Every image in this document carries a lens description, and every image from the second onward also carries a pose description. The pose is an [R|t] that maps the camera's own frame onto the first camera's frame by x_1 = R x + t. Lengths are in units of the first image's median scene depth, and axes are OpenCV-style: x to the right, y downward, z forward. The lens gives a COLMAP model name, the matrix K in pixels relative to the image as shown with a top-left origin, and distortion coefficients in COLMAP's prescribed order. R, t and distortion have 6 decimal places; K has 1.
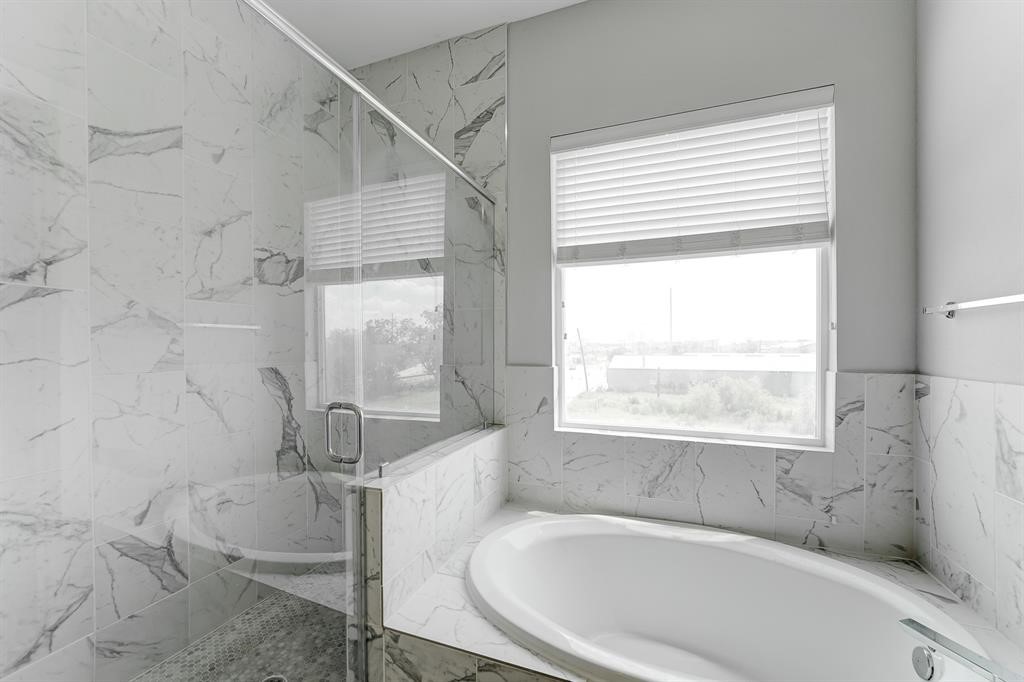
lens RADIAL K [[409.0, 0, 513.2], [0, 409.0, 343.5], [0, 0, 1]] dist [-0.005112, 0.000613]
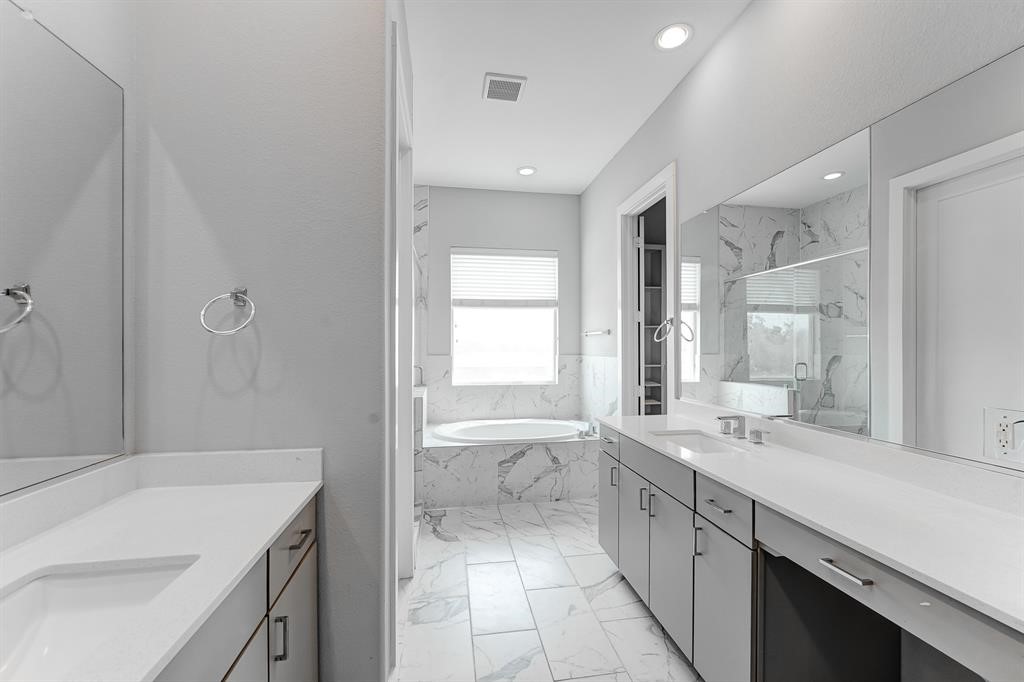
lens RADIAL K [[409.0, 0, 511.6], [0, 409.0, 340.8], [0, 0, 1]] dist [-0.005112, 0.000613]
pose [[0.866216, 0.006367, 0.499629, -0.815419], [-0.002035, 0.999955, -0.009214, 0.000156], [-0.499665, 0.006965, 0.866190, -1.166929]]
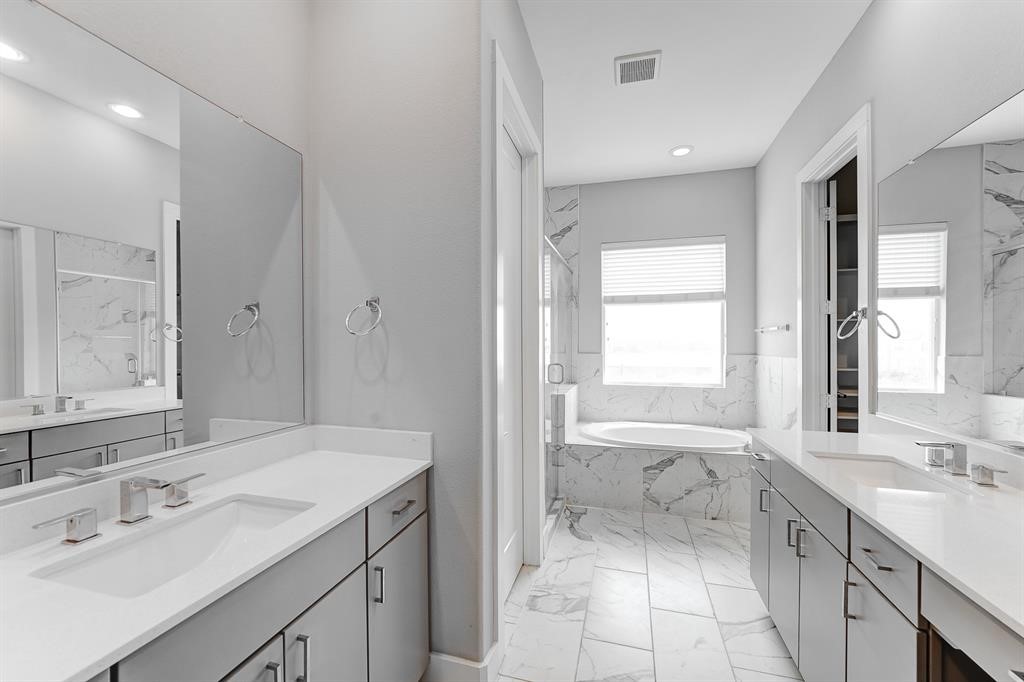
lens RADIAL K [[409.0, 0, 512.3], [0, 409.0, 342.6], [0, 0, 1]] dist [-0.005112, 0.000613]
pose [[0.996214, 0.001243, 0.086921, -0.638607], [-0.001278, 0.999999, 0.000346, -0.000297], [-0.086920, -0.000456, 0.996215, -1.221501]]
